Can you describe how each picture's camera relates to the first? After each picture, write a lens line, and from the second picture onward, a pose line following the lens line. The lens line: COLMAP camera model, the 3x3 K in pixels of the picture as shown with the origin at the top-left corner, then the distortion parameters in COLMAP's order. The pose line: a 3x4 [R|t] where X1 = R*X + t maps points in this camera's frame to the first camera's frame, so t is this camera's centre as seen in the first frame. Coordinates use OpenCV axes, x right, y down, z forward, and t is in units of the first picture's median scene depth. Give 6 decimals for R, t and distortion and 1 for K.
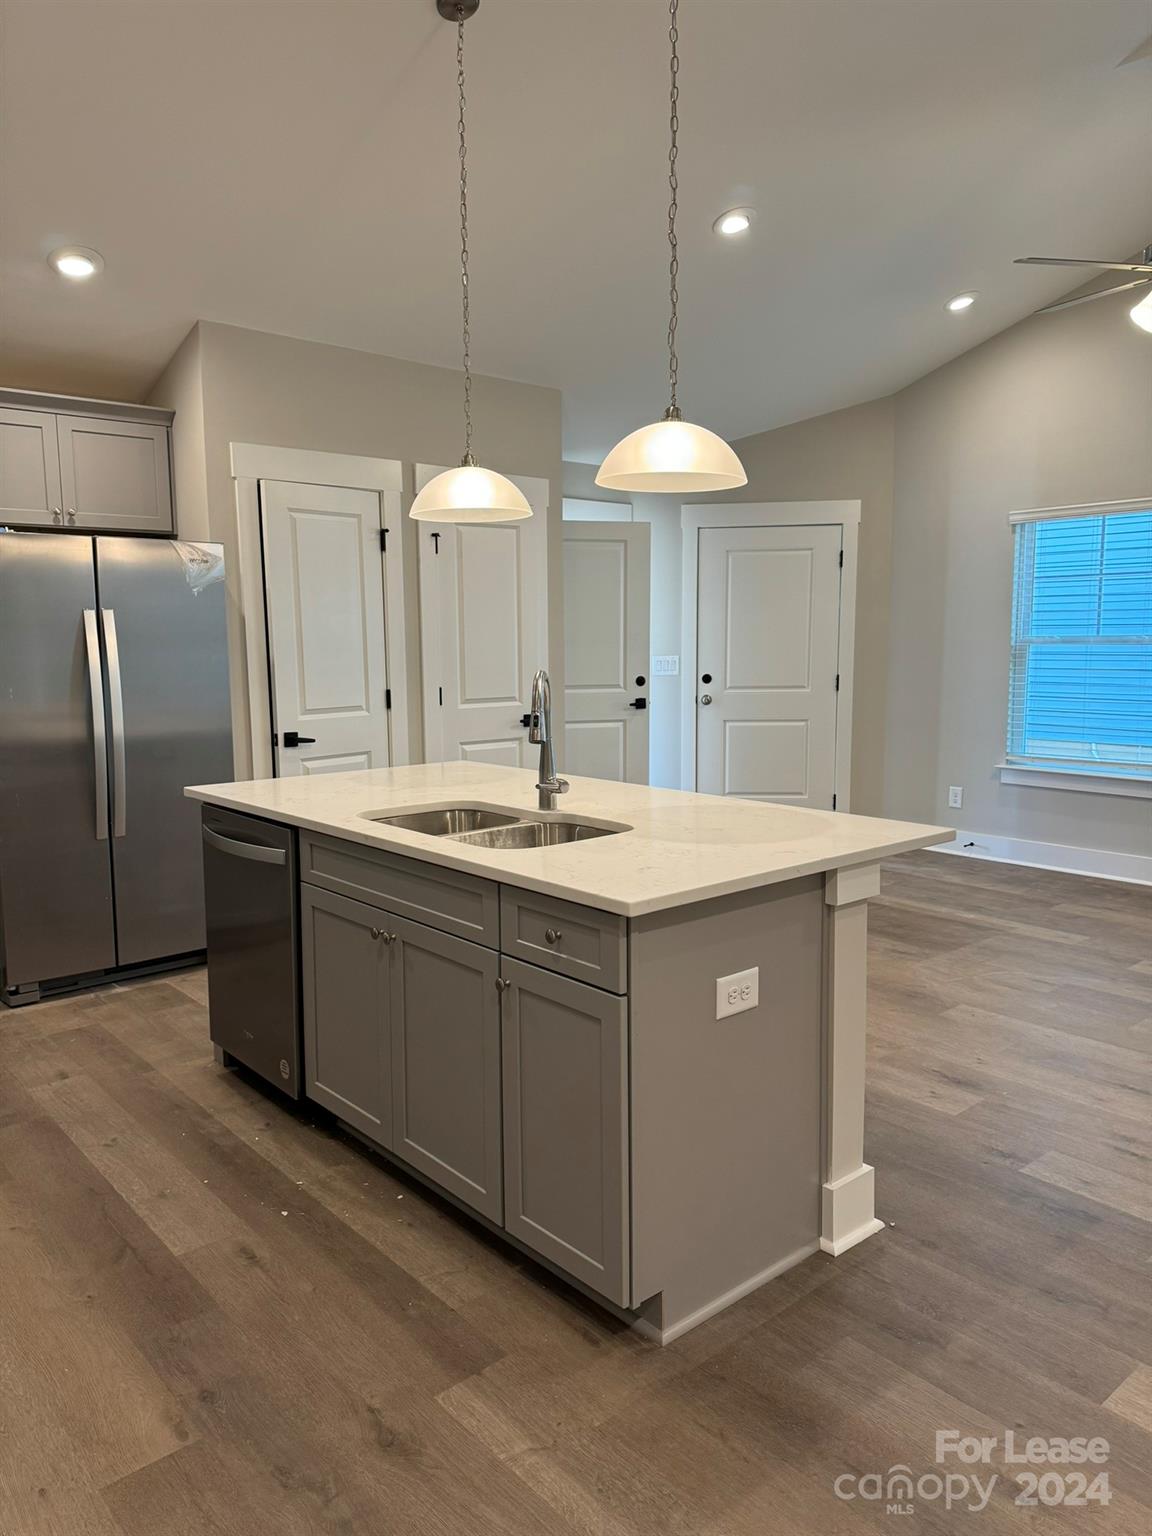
lens RADIAL K [[1078.9, 0, 568.3], [0, 1078.9, 774.1], [0, 0, 1]] dist [0.062158, -0.069133]
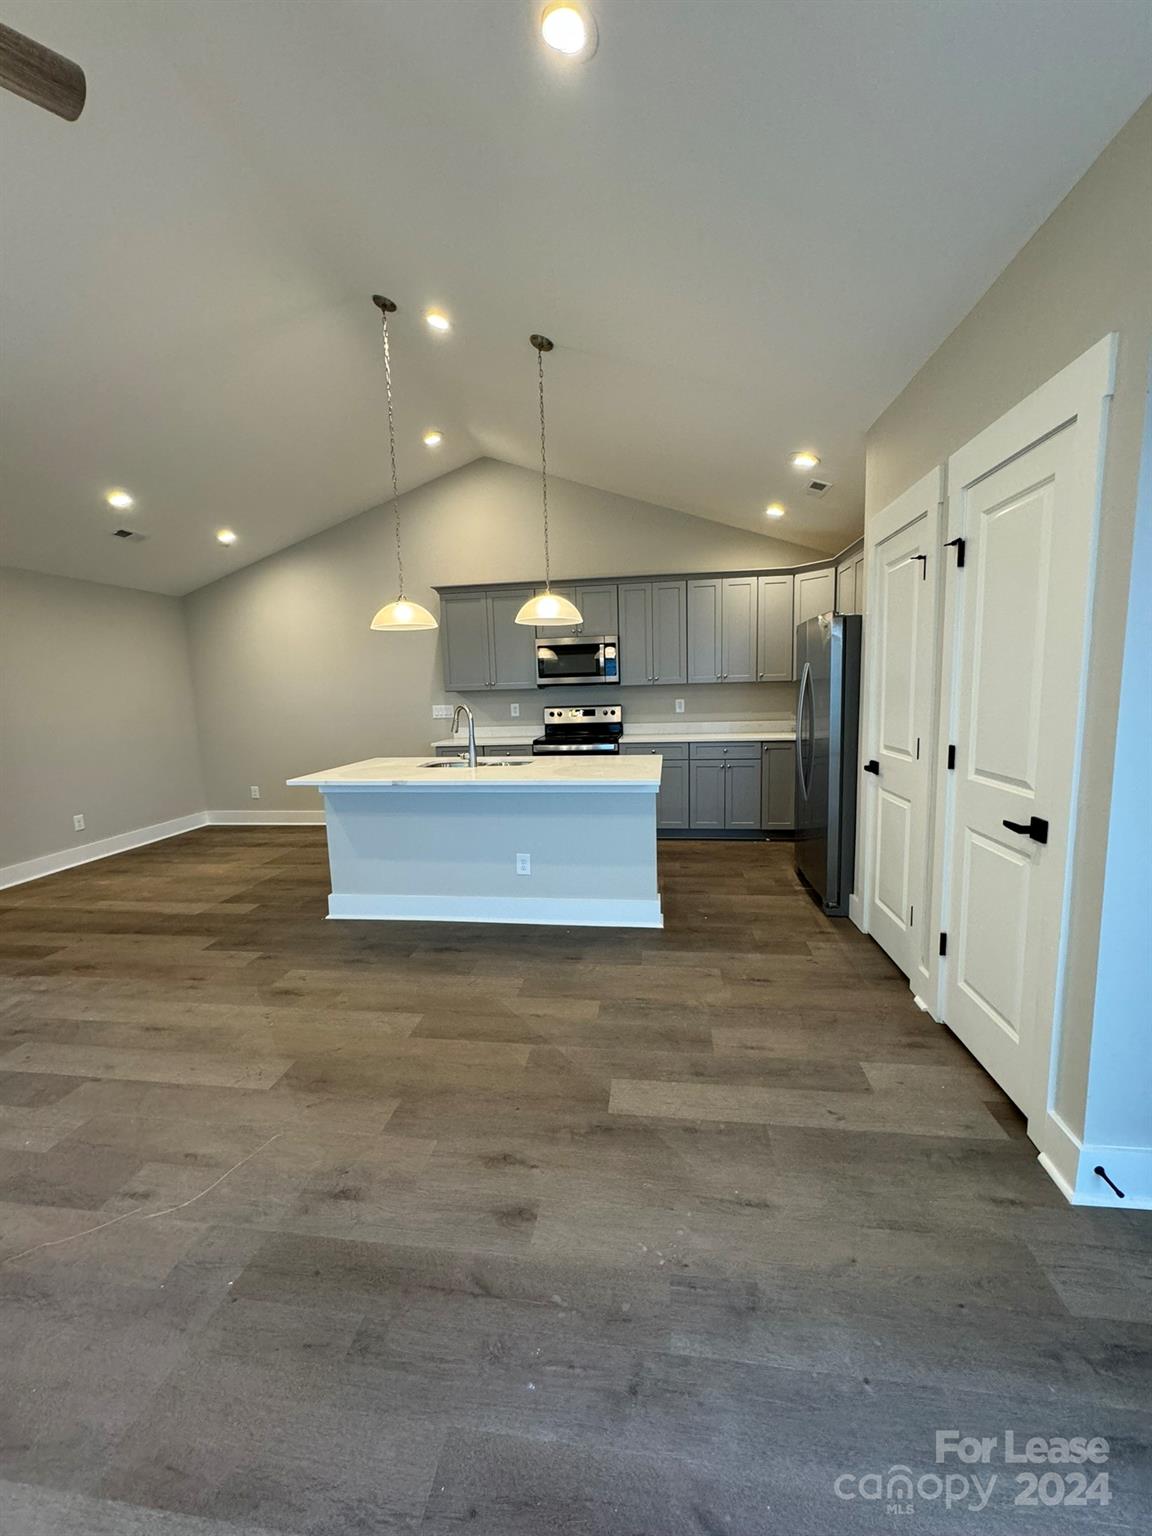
lens RADIAL K [[609.1, 0, 576.4], [0, 609.1, 767.9], [0, 0, 1]] dist [-0.002225, -0.000014]
pose [[-0.749454, 0.119420, -0.651197, 0.338448], [-0.049763, 0.970654, 0.235275, -0.143351], [0.660184, 0.208733, -0.721518, 1.077363]]
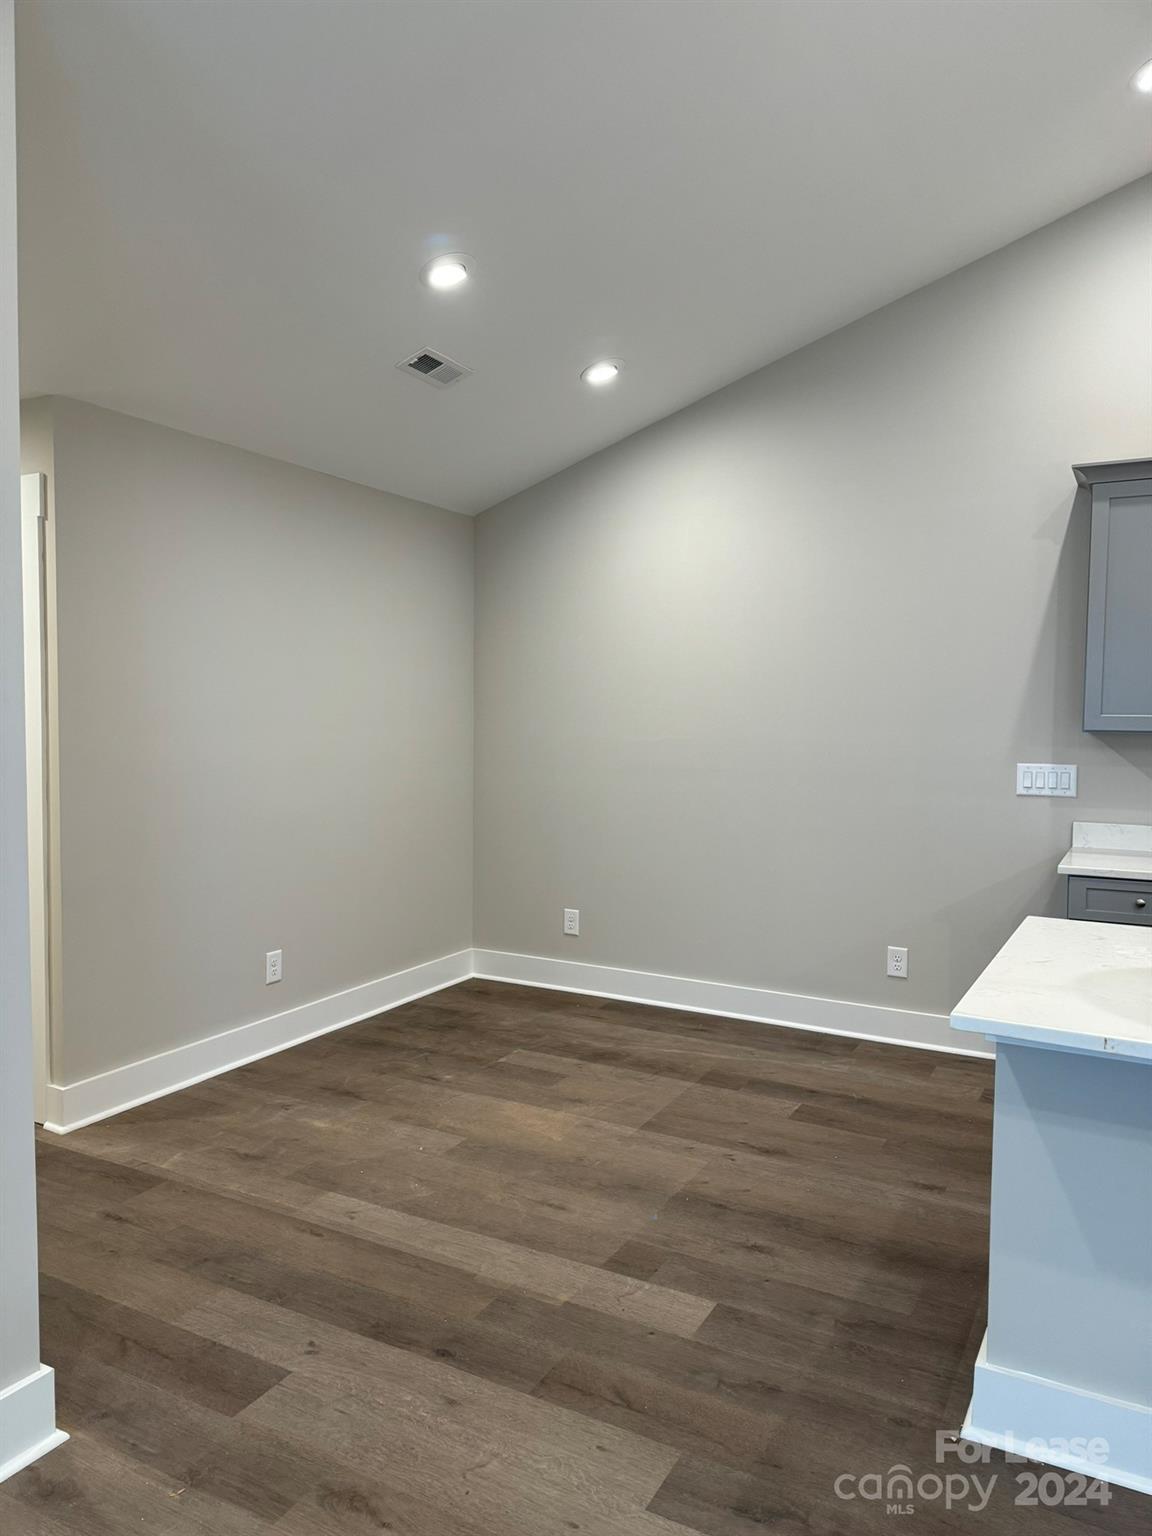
lens RADIAL K [[1078.9, 0, 574.0], [0, 1078.9, 774.7], [0, 0, 1]] dist [0.062158, -0.069133]
pose [[-0.934615, 0.017871, -0.355212, 0.387069], [-0.051123, 0.981615, 0.183897, -0.102591], [0.351968, 0.190033, -0.916518, 0.708569]]
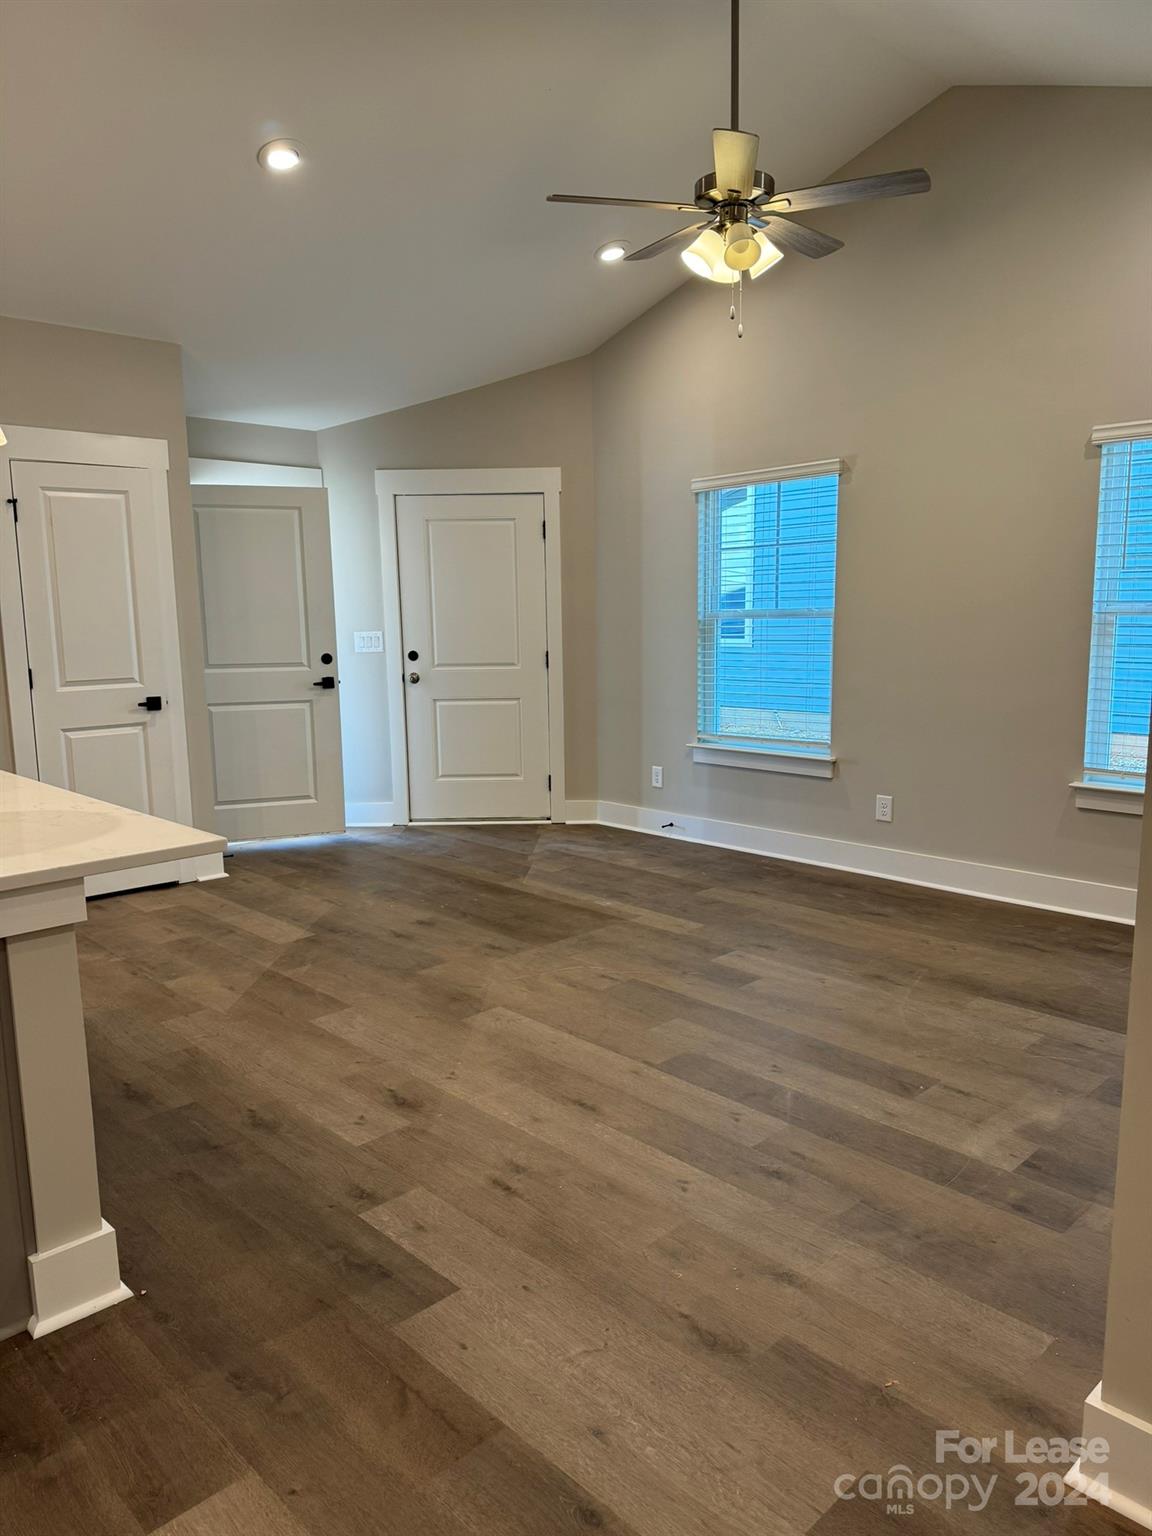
lens RADIAL K [[1078.9, 0, 582.3], [0, 1078.9, 766.6], [0, 0, 1]] dist [0.062158, -0.069133]
pose [[0.997684, -0.017135, 0.065823, 0.268790], [0.015941, 0.999700, 0.018614, -0.007761], [-0.066122, -0.017522, 0.997658, 0.051985]]
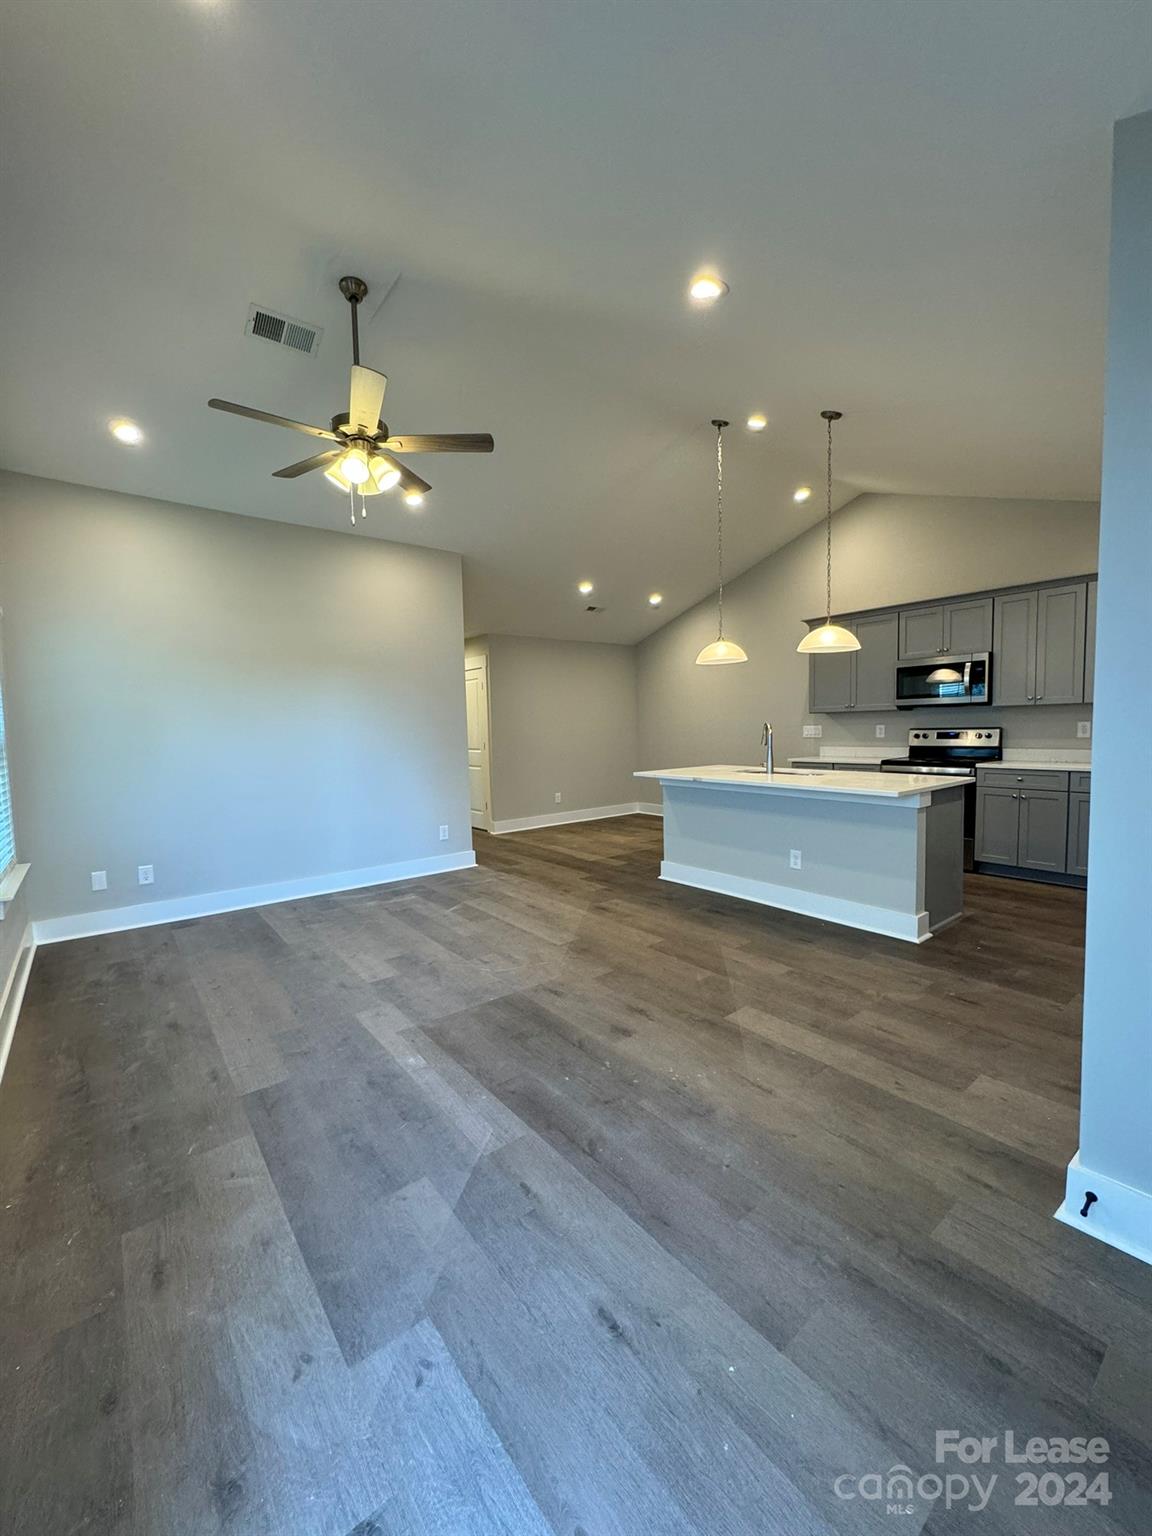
lens RADIAL K [[609.1, 0, 578.2], [0, 609.1, 766.3], [0, 0, 1]] dist [-0.002225, -0.000014]
pose [[-0.998791, 0.030457, 0.038590, 0.208288], [0.037468, 0.979798, 0.196449, -0.156999], [-0.031827, 0.197658, -0.979754, 1.305016]]
